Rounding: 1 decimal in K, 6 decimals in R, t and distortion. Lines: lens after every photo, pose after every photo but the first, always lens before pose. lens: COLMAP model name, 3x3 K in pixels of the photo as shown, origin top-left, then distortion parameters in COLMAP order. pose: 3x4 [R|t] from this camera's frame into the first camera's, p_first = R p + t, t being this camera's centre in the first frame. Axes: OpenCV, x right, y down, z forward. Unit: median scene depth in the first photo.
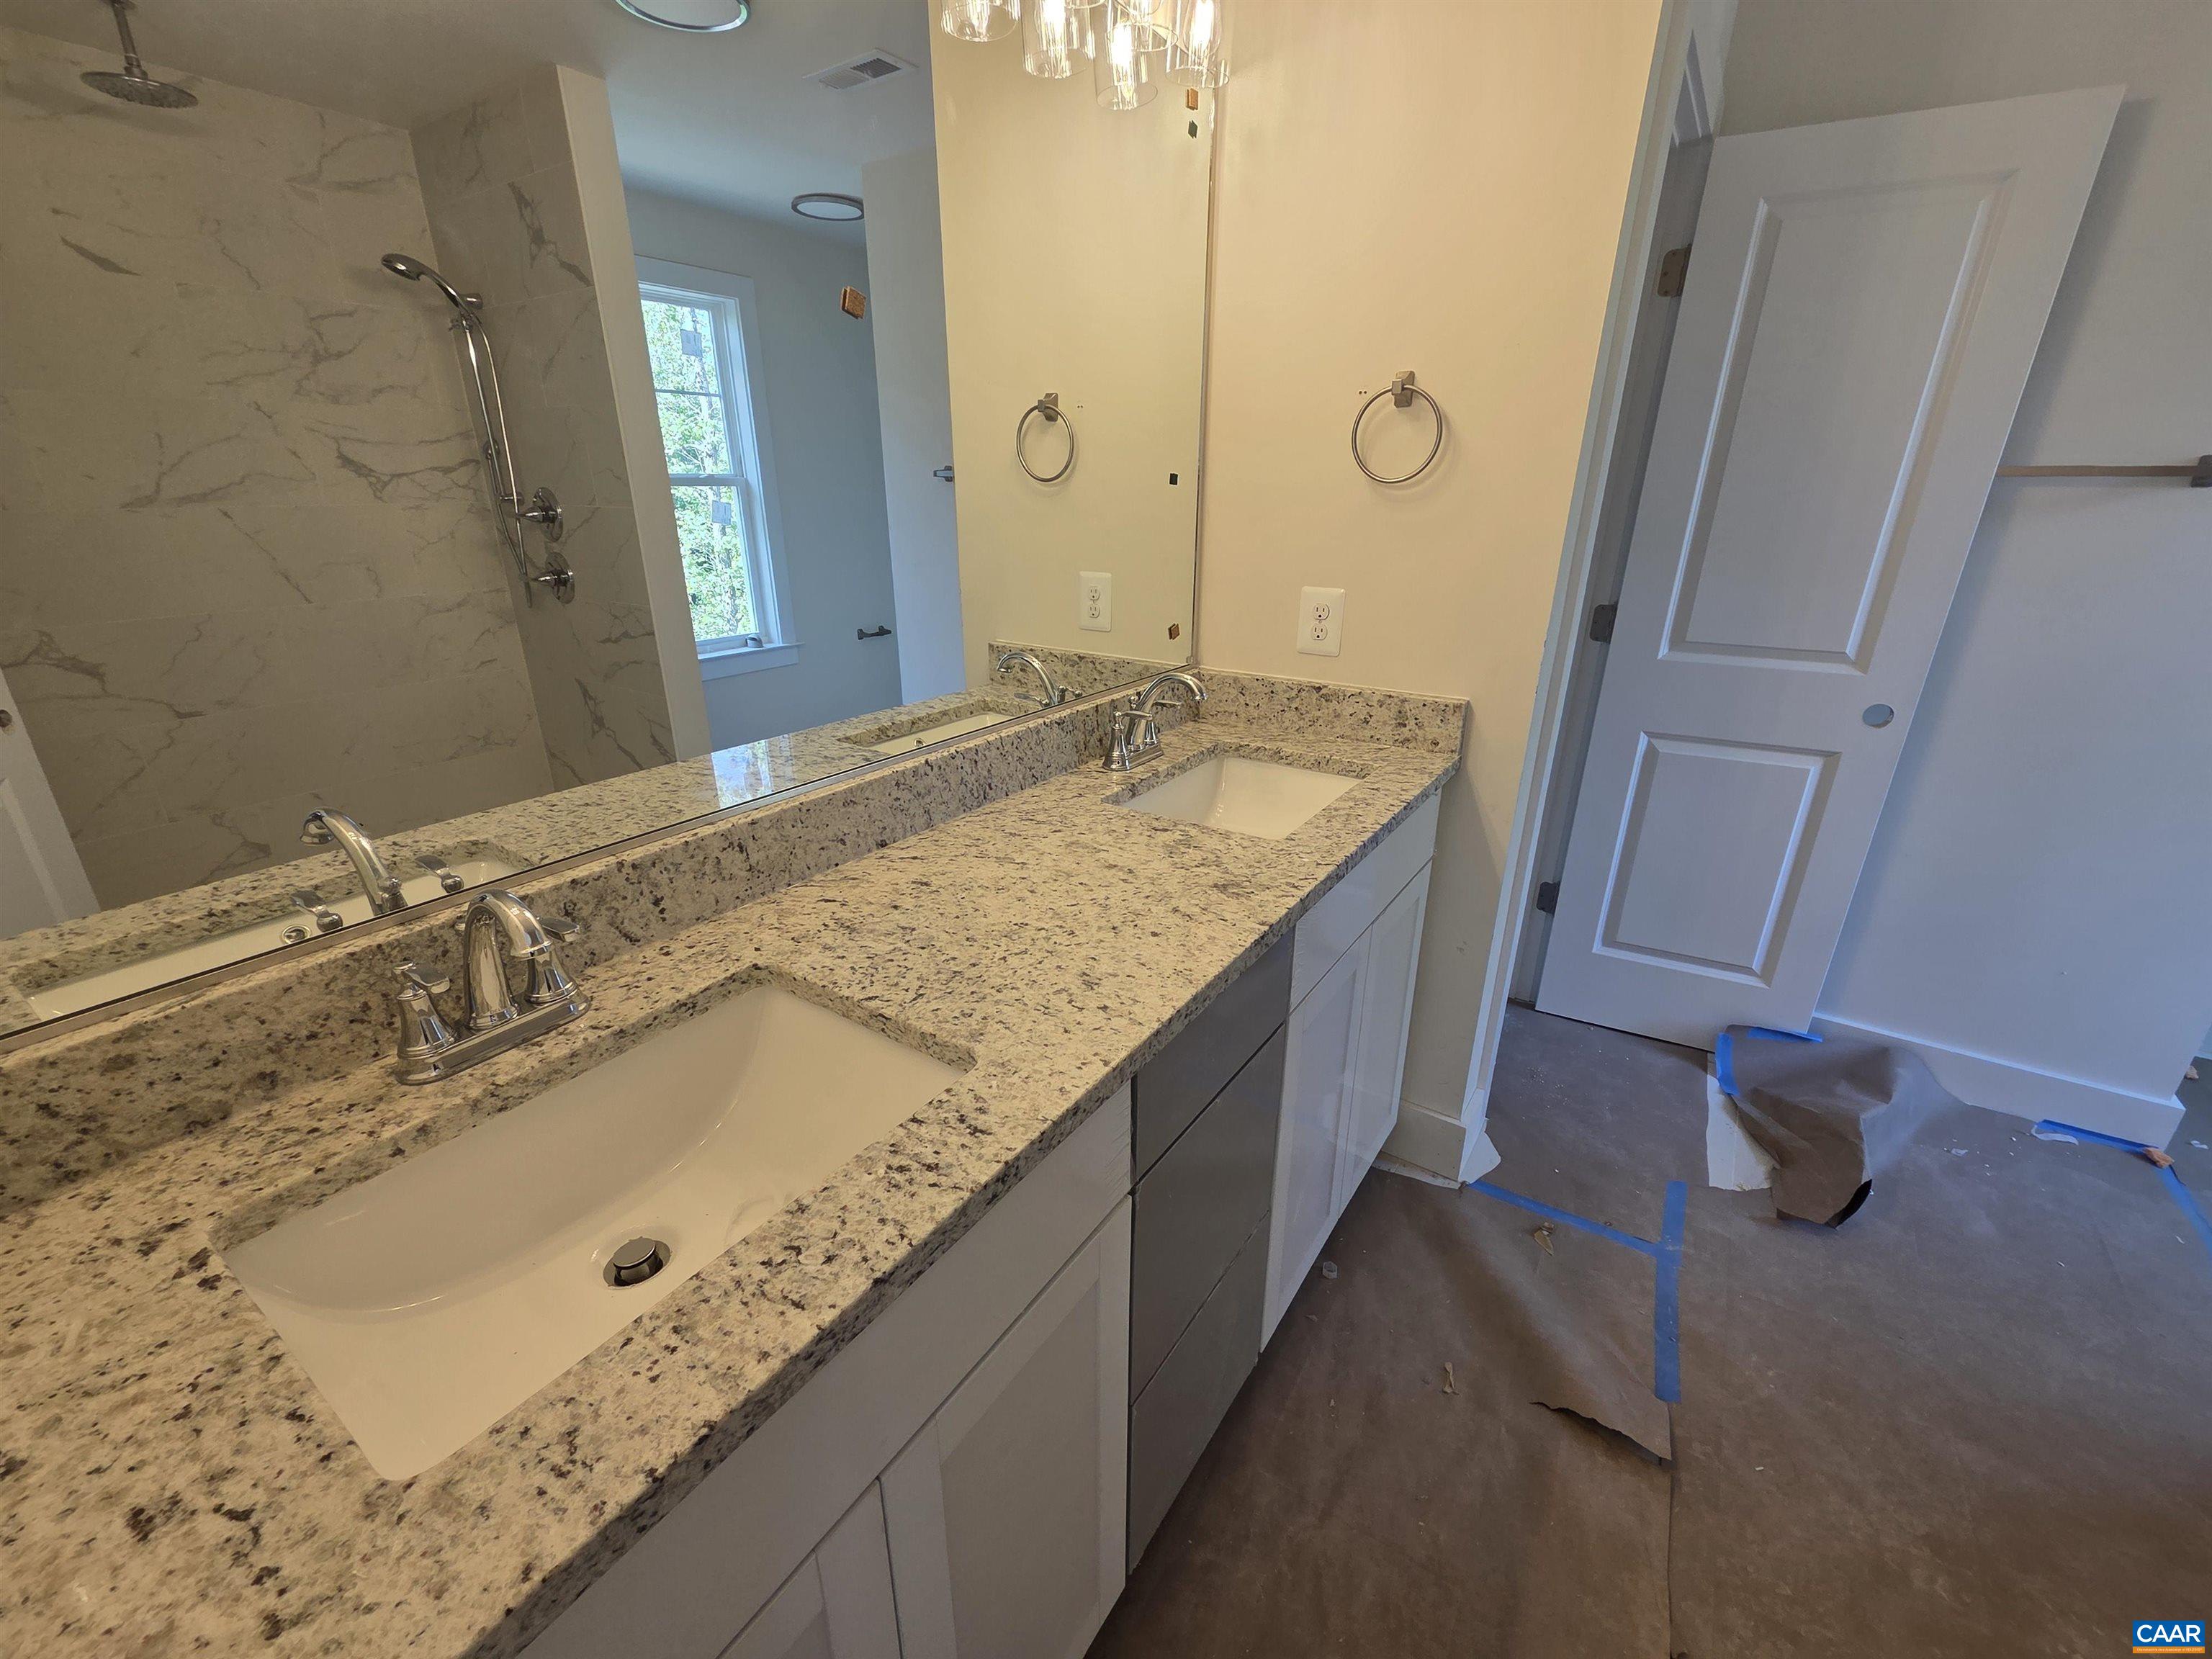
lens RADIAL K [[903.5, 0, 1105.8], [0, 903.5, 832.9], [0, 0, 1]] dist [0.001360, -0.000793]
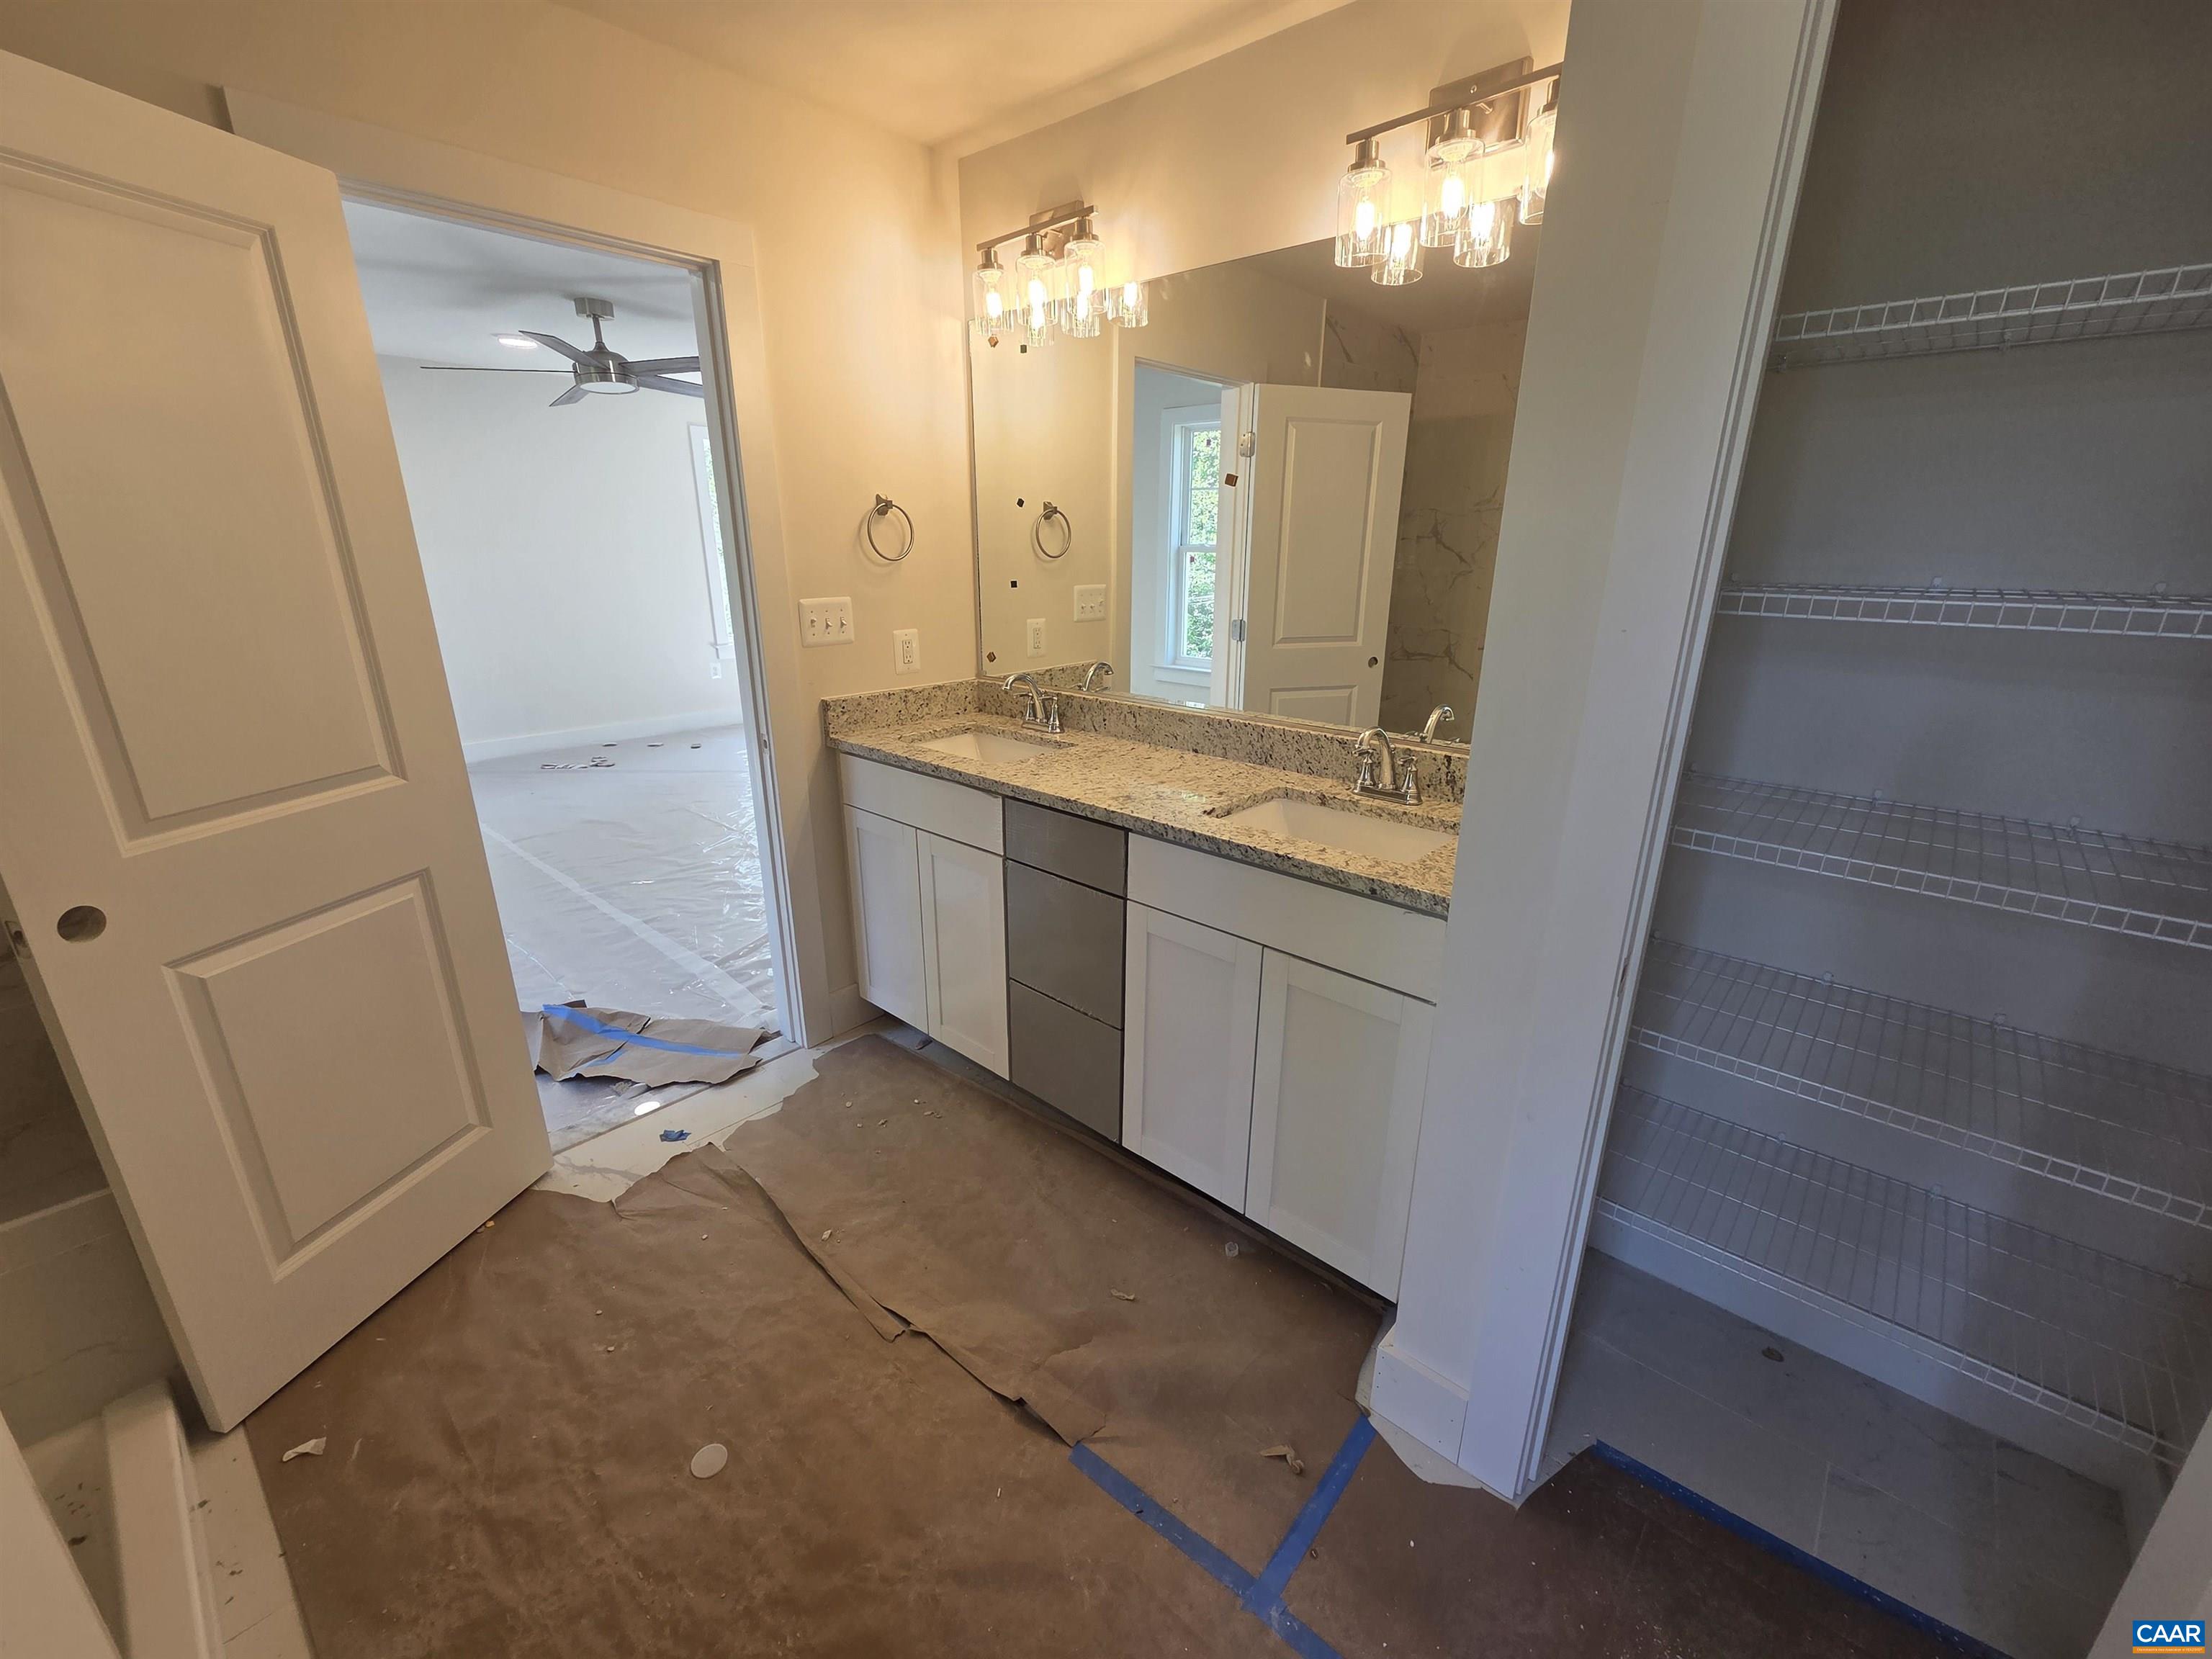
lens RADIAL K [[903.5, 0, 1105.8], [0, 903.5, 832.9], [0, 0, 1]] dist [0.001360, -0.000793]
pose [[-0.134303, 0.303720, -0.943248, 1.390343], [-0.364549, 0.869976, 0.332032, -0.342519], [0.921448, 0.388453, -0.006119, 0.776580]]
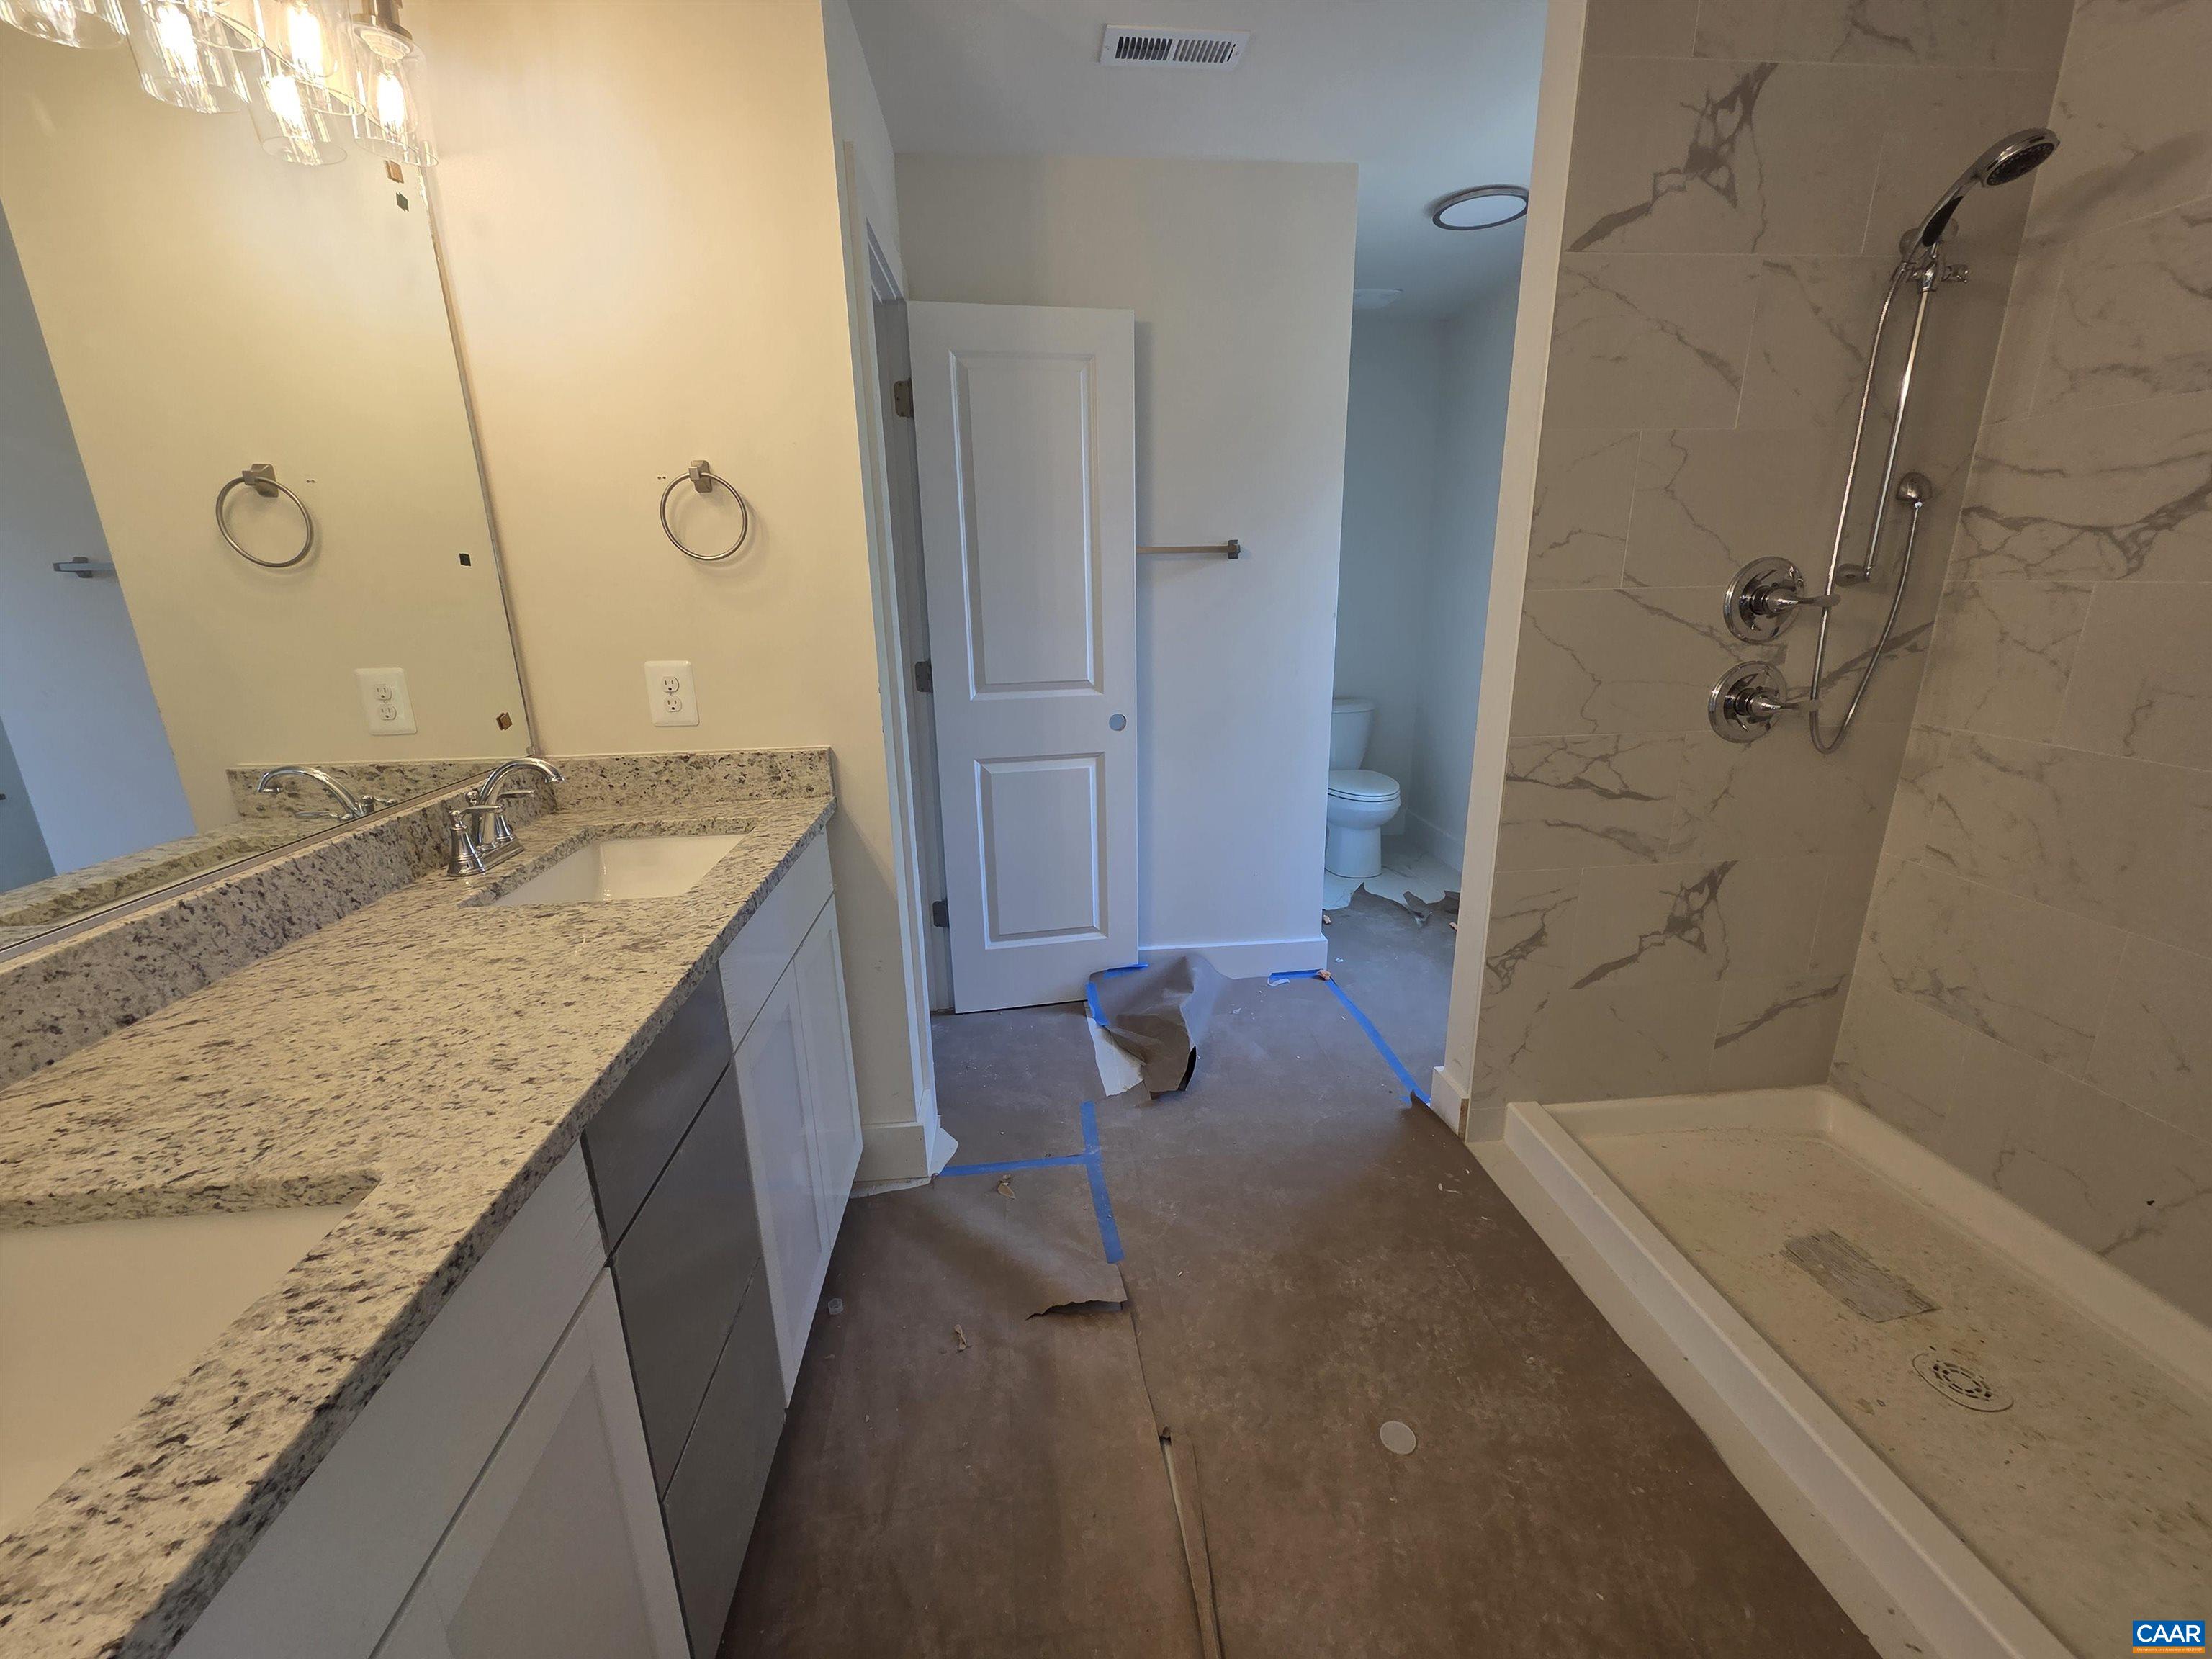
lens RADIAL K [[903.5, 0, 1105.8], [0, 903.5, 832.9], [0, 0, 1]] dist [0.001360, -0.000793]
pose [[0.774785, -0.191256, 0.602603, -0.033448], [0.247528, 0.968821, -0.010767, 0.060922], [-0.581755, 0.157503, 0.797969, -0.089329]]
